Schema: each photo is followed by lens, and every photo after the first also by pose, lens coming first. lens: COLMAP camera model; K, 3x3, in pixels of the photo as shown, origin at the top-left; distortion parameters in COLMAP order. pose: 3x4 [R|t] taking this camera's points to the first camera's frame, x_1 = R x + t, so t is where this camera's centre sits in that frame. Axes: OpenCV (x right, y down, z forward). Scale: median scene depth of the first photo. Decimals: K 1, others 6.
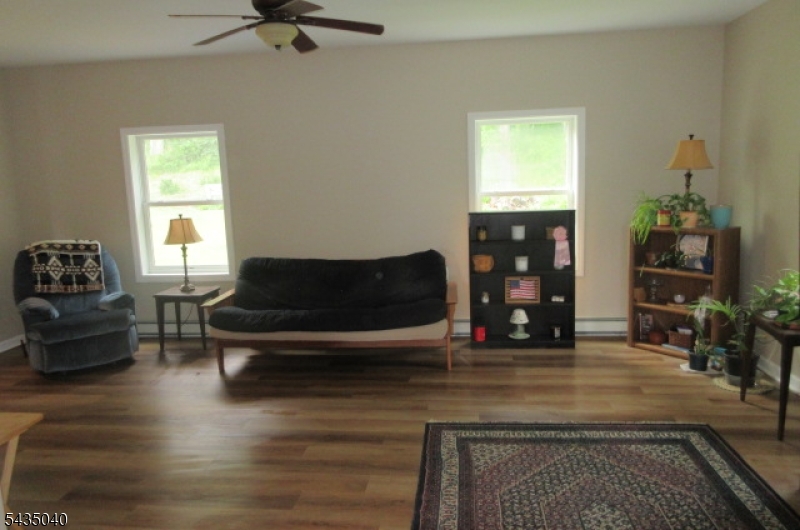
lens RADIAL K [[595.2, 0, 400.0], [0, 595.2, 265.0], [0, 0, 1]] dist [0.002875, 0.003757]
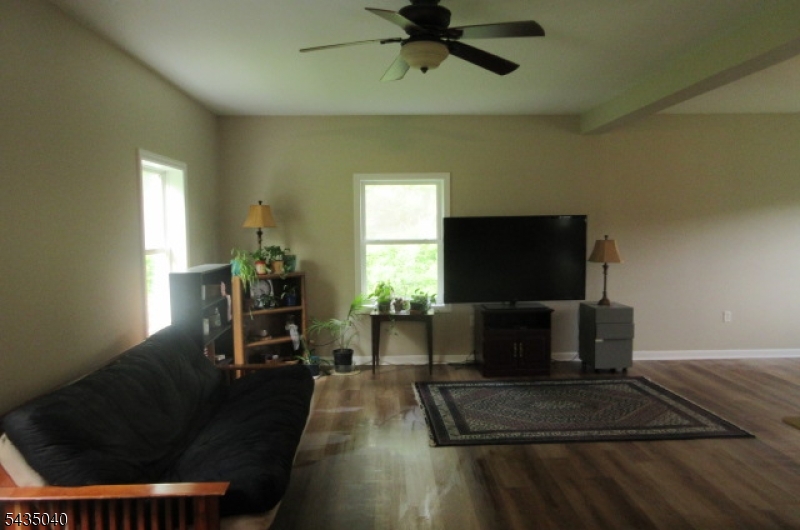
lens RADIAL K [[595.2, 0, 400.0], [0, 595.2, 265.0], [0, 0, 1]] dist [0.002875, 0.003757]
pose [[-0.148490, -0.029948, 0.988460, -1.127299], [0.164549, 0.984859, 0.054558, -0.148166], [-0.975128, 0.170752, -0.141314, 1.282542]]
